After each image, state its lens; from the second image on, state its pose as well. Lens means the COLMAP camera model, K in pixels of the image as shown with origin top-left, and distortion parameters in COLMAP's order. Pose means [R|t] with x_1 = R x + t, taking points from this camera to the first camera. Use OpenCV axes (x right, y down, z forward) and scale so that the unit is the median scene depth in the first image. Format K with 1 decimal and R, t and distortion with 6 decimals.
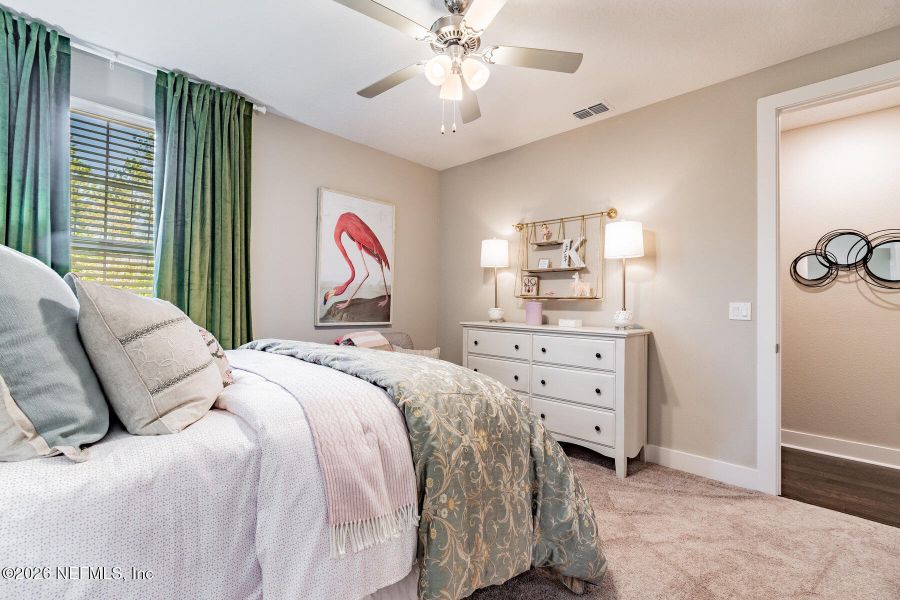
lens RADIAL K [[403.1, 0, 447.2], [0, 403.1, 301.4], [0, 0, 1]] dist [-0.002361, -0.000311]
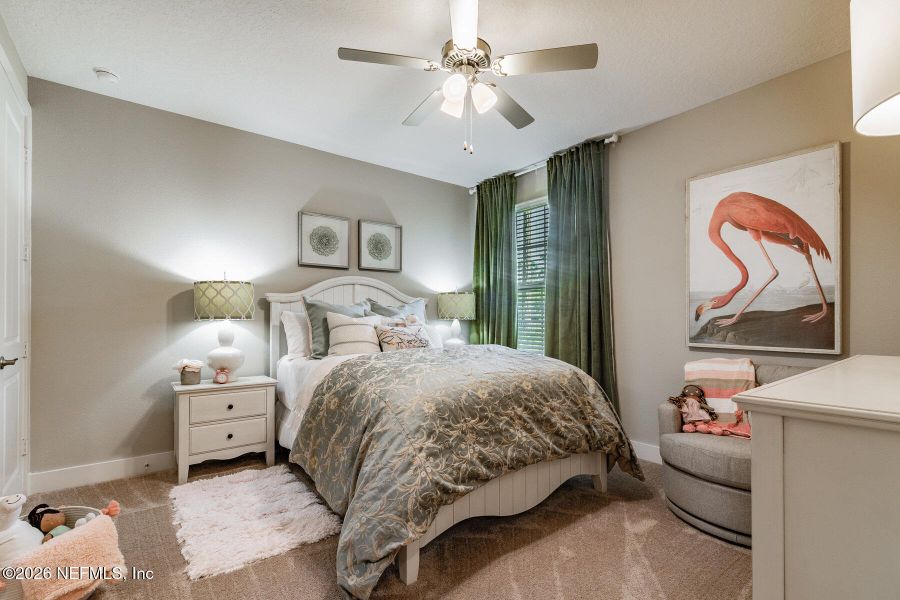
lens RADIAL K [[403.1, 0, 419.0], [0, 403.1, 317.5], [0, 0, 1]] dist [-0.002361, -0.000311]
pose [[-0.162430, -0.020755, -0.986502, 0.559543], [0.007138, 0.999728, -0.022209, 0.015034], [0.986694, -0.010649, -0.162238, 0.554647]]
